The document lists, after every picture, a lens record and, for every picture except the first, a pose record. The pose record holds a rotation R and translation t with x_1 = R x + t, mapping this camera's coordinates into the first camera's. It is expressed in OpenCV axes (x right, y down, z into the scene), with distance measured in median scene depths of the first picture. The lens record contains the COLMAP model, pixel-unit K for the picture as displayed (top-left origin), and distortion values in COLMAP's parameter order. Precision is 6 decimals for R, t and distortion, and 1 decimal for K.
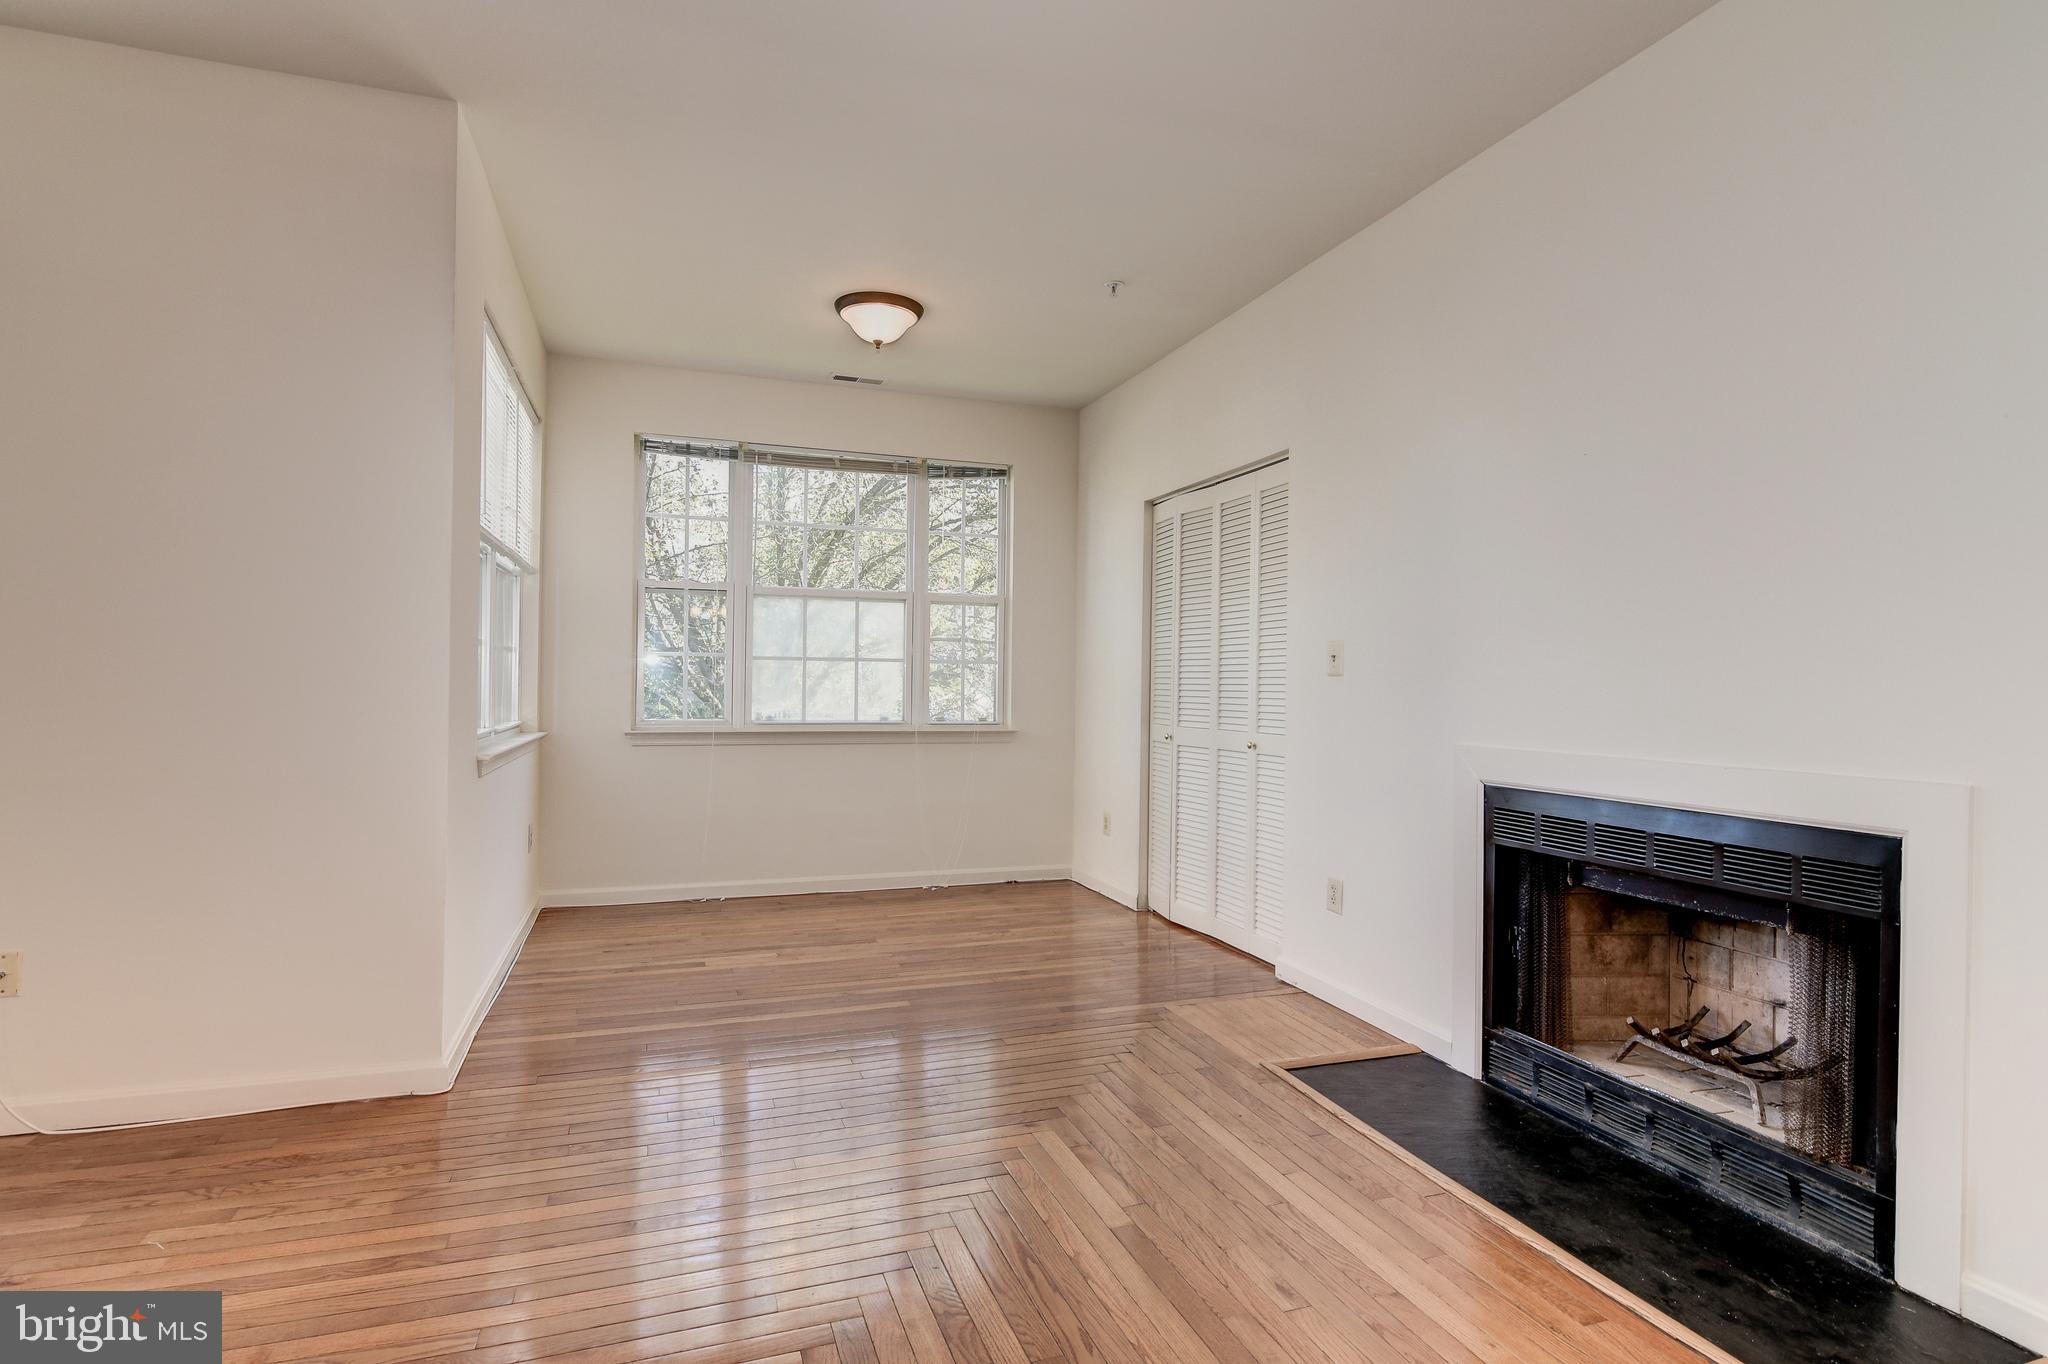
lens RADIAL K [[1036.4, 0, 1059.2], [0, 1036.4, 682.1], [0, 0, 1]] dist [-0.000022, -0.000899]
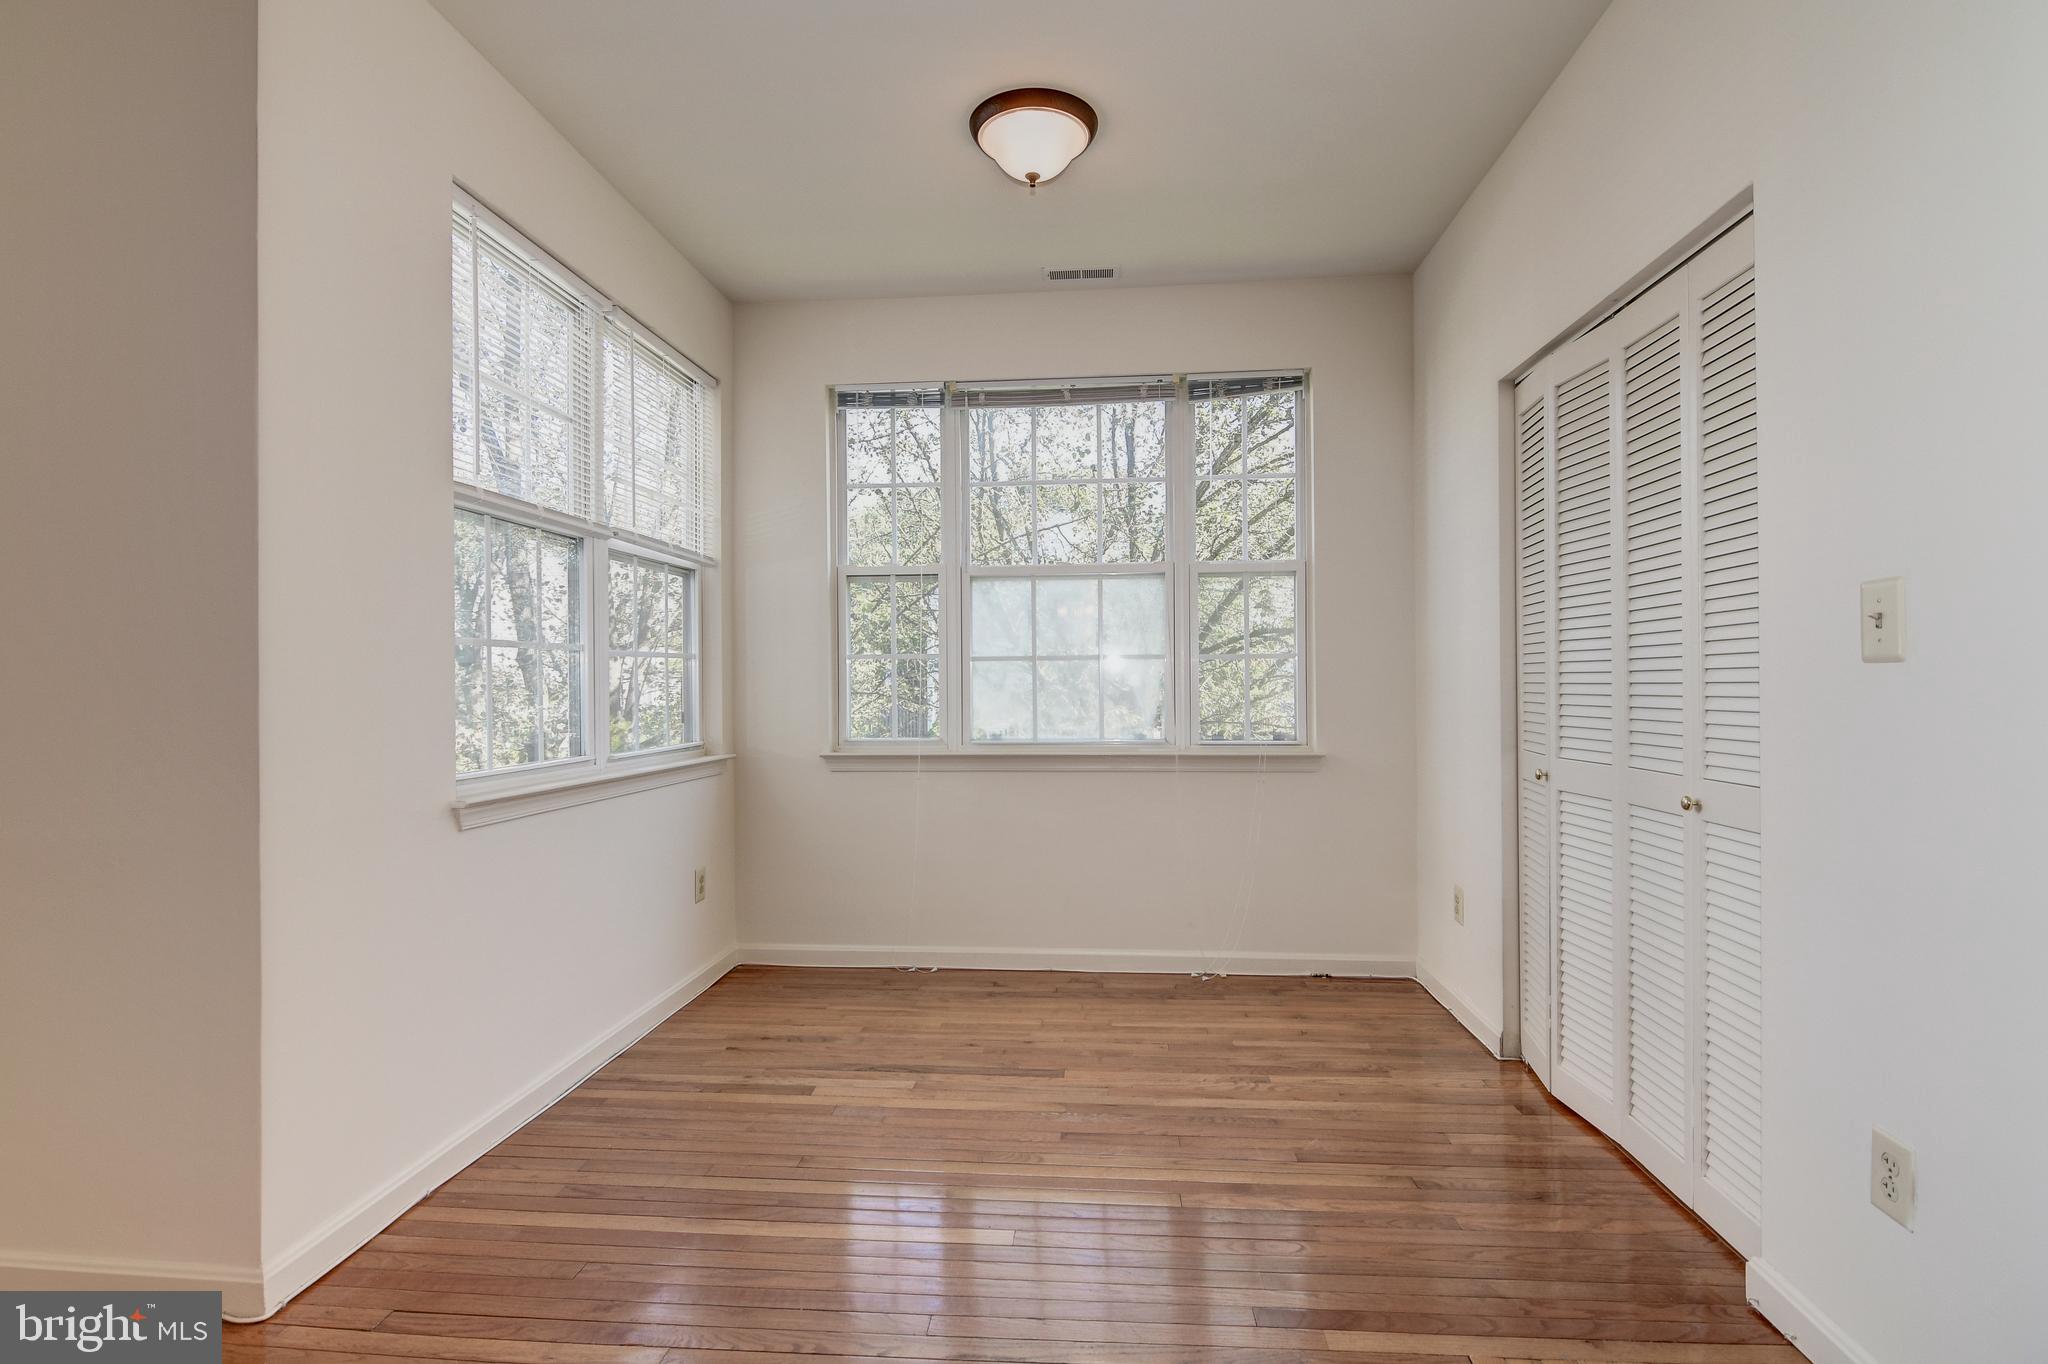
lens RADIAL K [[1109.2, 0, 1024.0], [0, 1109.2, 682.0], [0, 0, 1]] dist [0.021601, -0.029812]
pose [[0.916926, -0.019600, -0.398575, 0.077643], [0.019475, 0.999801, -0.004362, -0.002072], [0.398581, -0.003763, 0.917125, 0.274607]]
